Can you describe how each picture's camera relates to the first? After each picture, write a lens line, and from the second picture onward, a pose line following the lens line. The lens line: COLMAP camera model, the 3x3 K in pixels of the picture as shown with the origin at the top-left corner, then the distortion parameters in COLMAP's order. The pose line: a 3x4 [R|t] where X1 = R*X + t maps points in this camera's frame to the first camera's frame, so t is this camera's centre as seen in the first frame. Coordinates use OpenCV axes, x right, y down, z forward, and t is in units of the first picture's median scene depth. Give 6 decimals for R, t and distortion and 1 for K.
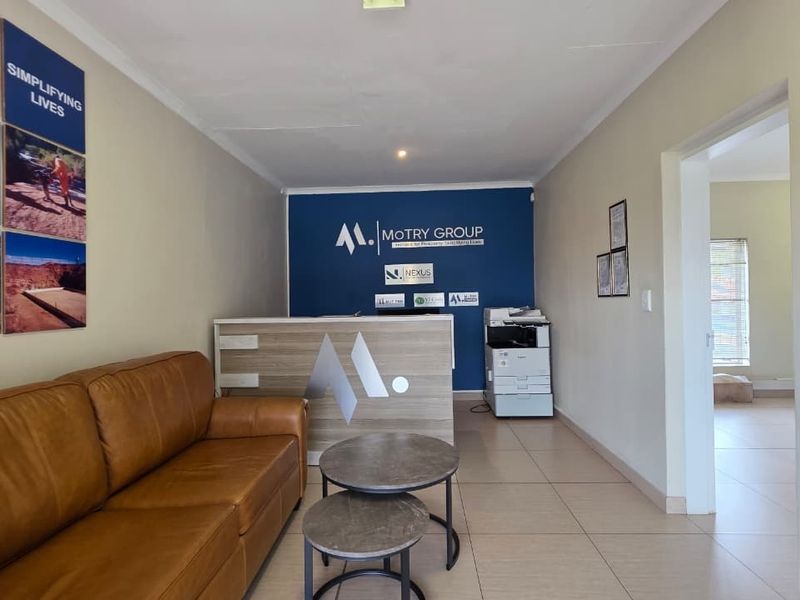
lens RADIAL K [[423.5, 0, 400.9], [0, 423.5, 294.4], [0, 0, 1]] dist [0.004093, 0.000953]
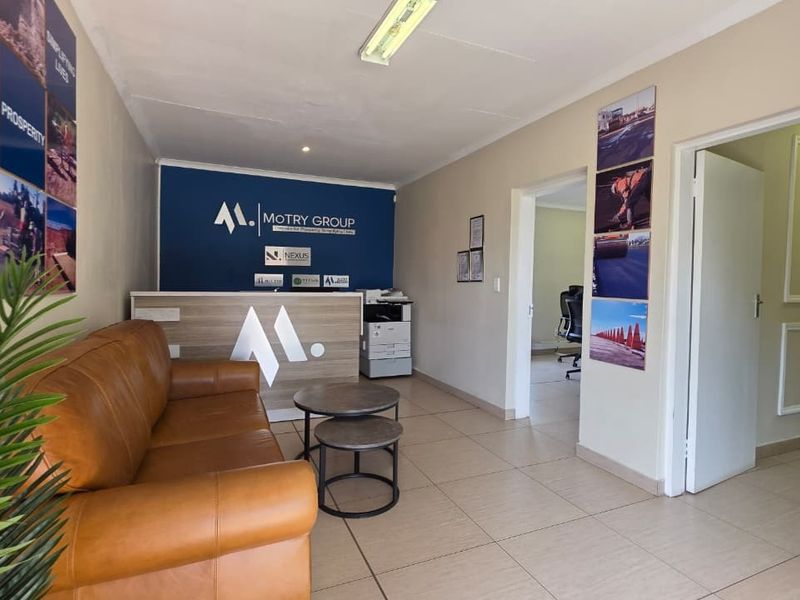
lens RADIAL K [[423.5, 0, 400.9], [0, 423.5, 294.4], [0, 0, 1]] dist [0.004093, 0.000953]
pose [[0.899546, 0.020925, 0.436325, -0.230668], [-0.036163, 0.998991, 0.026645, 0.012376], [-0.435327, -0.039747, 0.899394, -0.124511]]
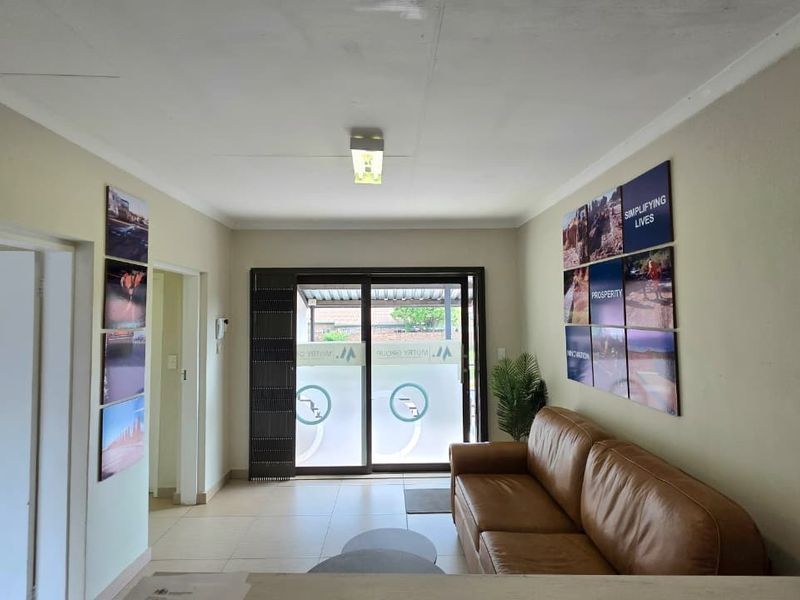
lens RADIAL K [[423.5, 0, 400.9], [0, 423.5, 294.4], [0, 0, 1]] dist [0.004093, 0.000953]
pose [[-0.997530, 0.023648, -0.066146, -0.020328], [0.026815, 0.998516, -0.047400, -0.084749], [0.064927, -0.049056, -0.996683, 0.935178]]
